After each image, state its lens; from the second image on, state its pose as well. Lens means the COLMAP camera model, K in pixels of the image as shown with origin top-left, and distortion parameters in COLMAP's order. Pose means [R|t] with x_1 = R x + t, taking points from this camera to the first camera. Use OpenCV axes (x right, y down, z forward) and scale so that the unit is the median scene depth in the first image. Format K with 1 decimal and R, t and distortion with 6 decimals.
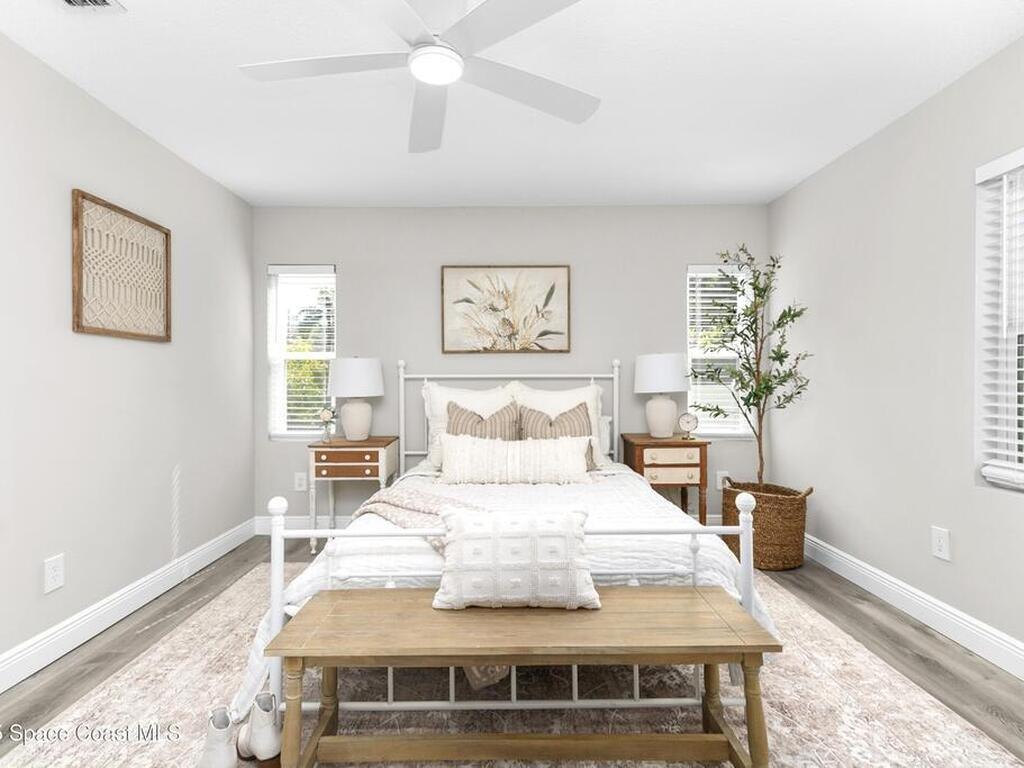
lens RADIAL K [[520.8, 0, 513.0], [0, 520.8, 399.8], [0, 0, 1]] dist [0.002111, 0.000236]
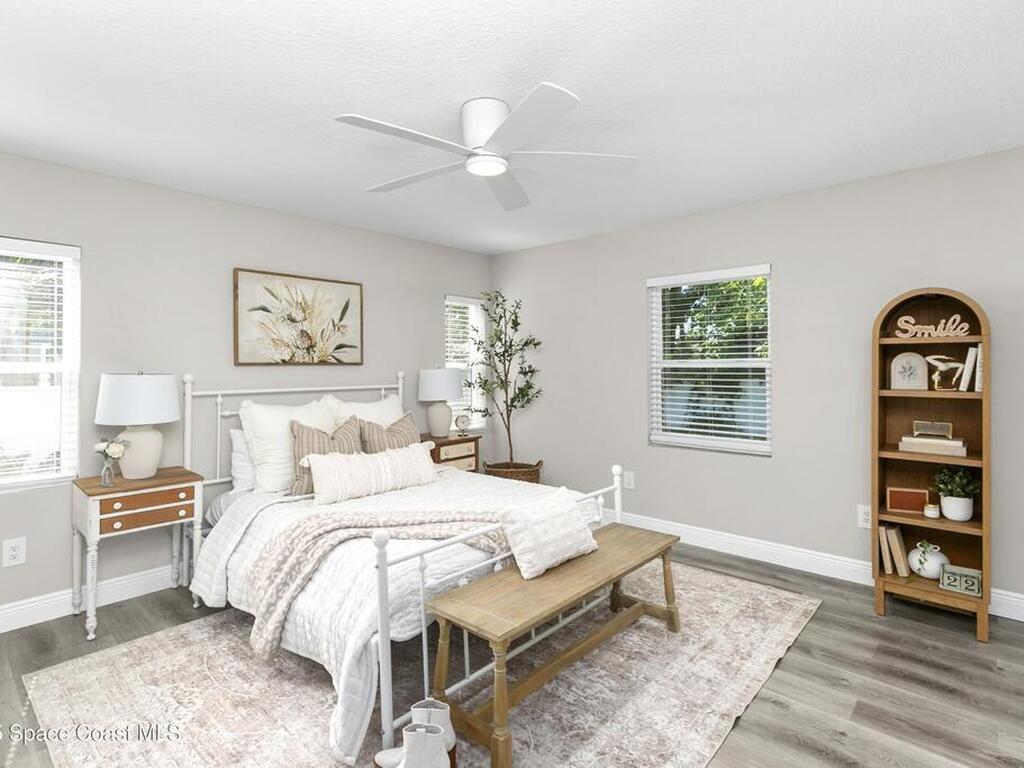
lens RADIAL K [[532.9, 0, 512.0], [0, 532.9, 384.0], [0, 0, 1]] dist [-0.000506, 0.000021]
pose [[0.672481, -0.024688, 0.739702, -0.497409], [0.033189, 0.999444, 0.003185, -0.046025], [-0.739370, 0.022408, 0.672927, 0.041129]]
